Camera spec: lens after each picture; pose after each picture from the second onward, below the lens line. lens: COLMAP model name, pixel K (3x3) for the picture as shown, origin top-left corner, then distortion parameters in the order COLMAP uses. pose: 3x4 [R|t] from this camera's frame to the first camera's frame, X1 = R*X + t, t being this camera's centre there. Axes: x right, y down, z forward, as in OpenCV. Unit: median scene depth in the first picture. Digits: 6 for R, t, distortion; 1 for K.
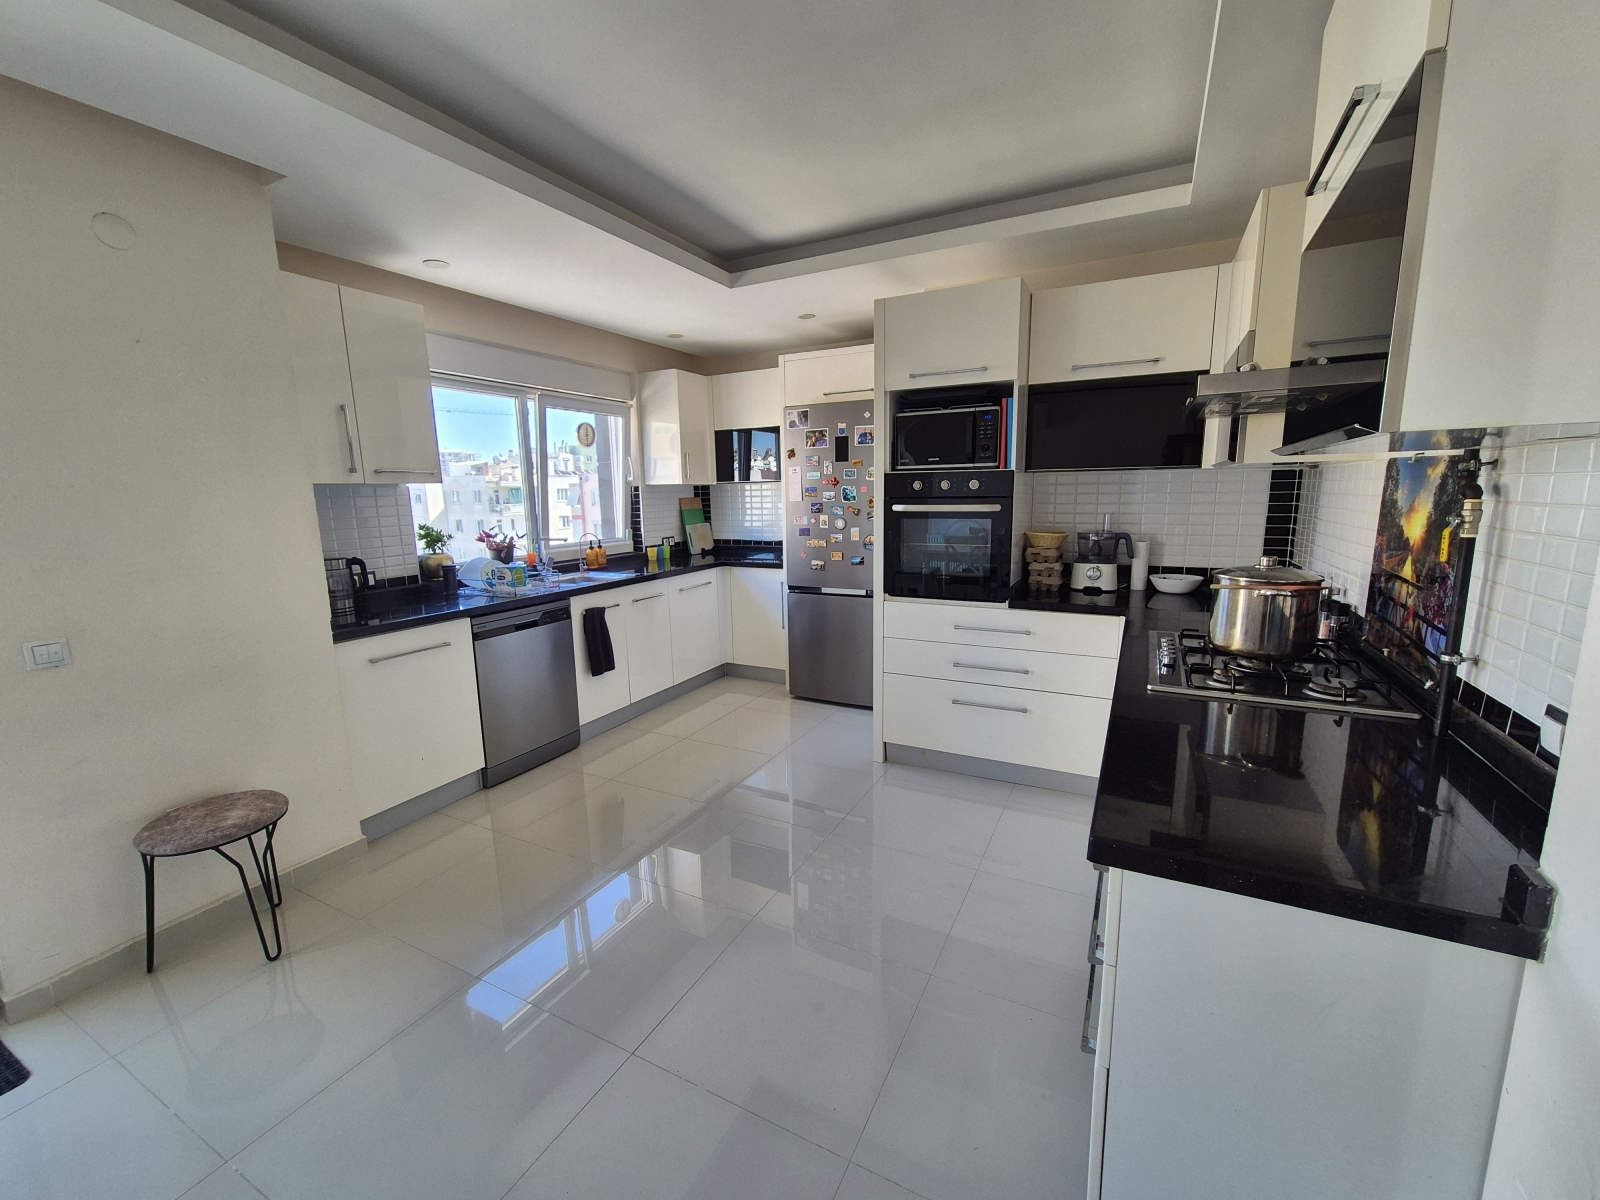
lens RADIAL K [[655.8, 0, 794.0], [0, 655.8, 602.3], [0, 0, 1]] dist [0.003461, -0.000428]
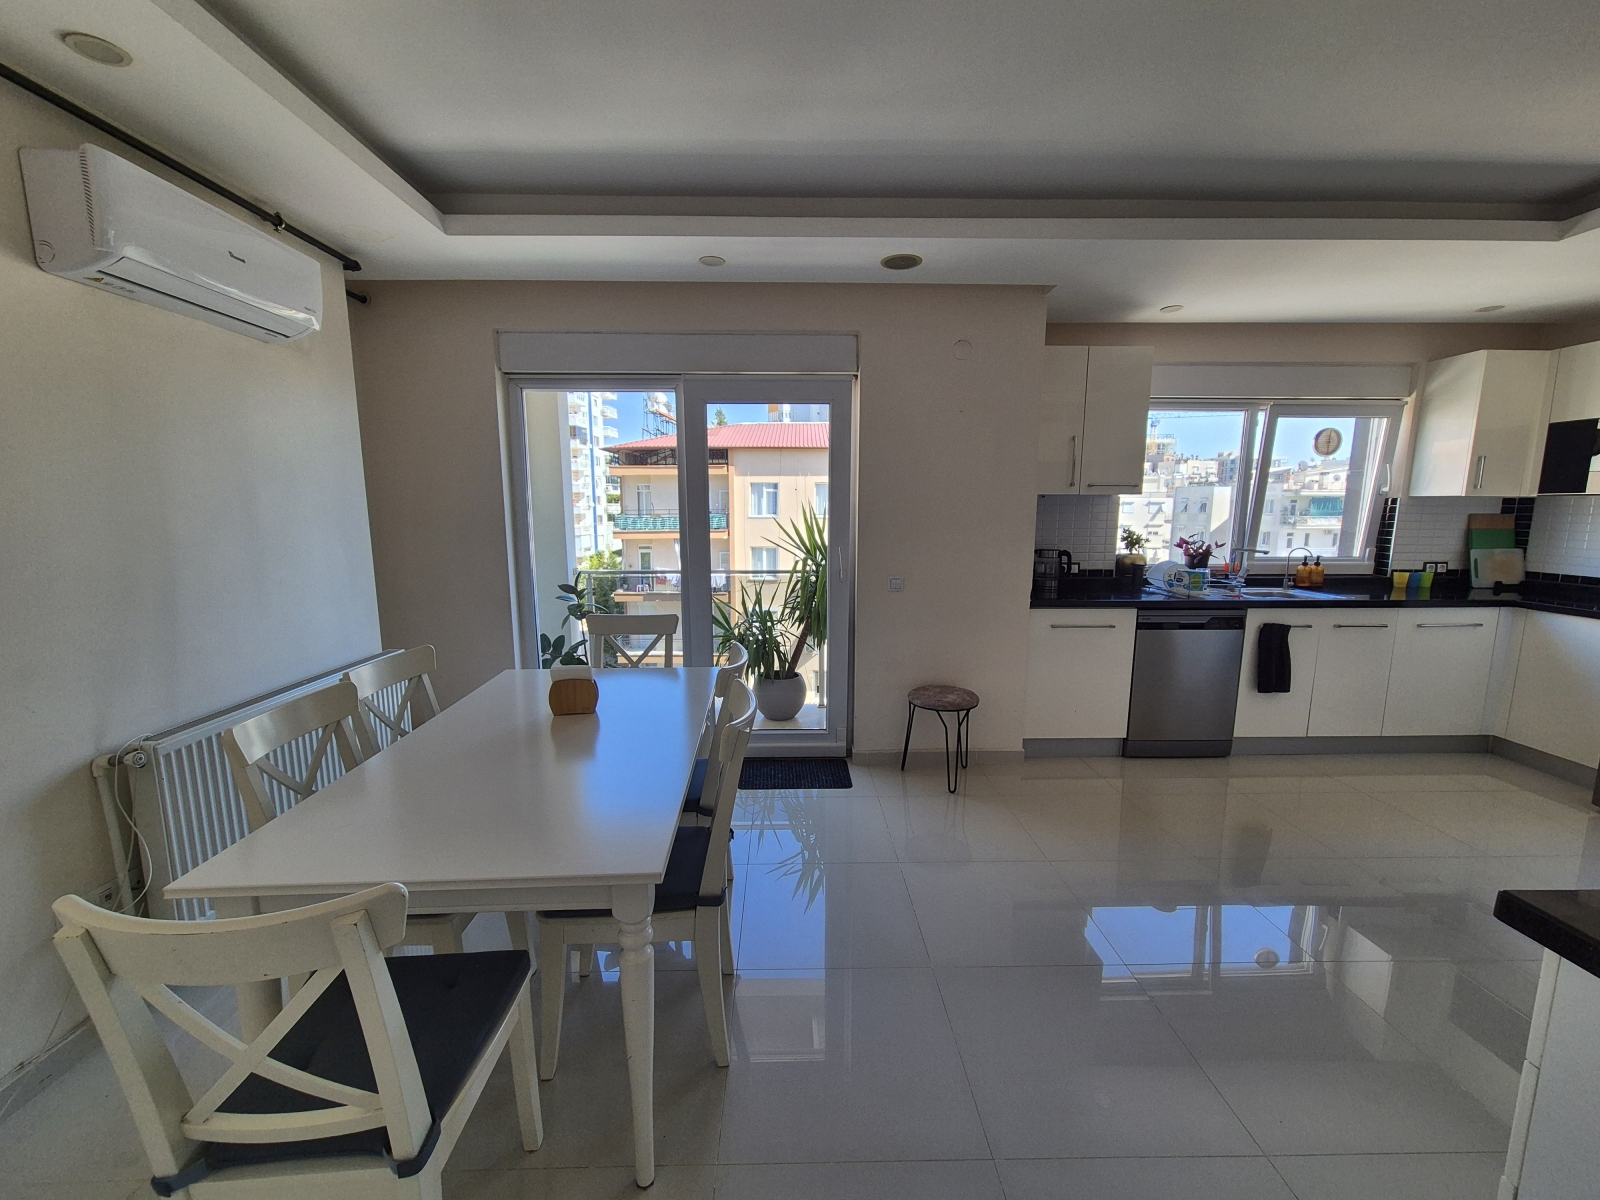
lens RADIAL K [[655.8, 0, 794.0], [0, 655.8, 602.3], [0, 0, 1]] dist [0.003461, -0.000428]
pose [[0.471990, 0.149273, -0.868875, 0.184977], [-0.159764, 0.983725, 0.082217, 0.010488], [0.867007, 0.100010, 0.488157, -0.084078]]
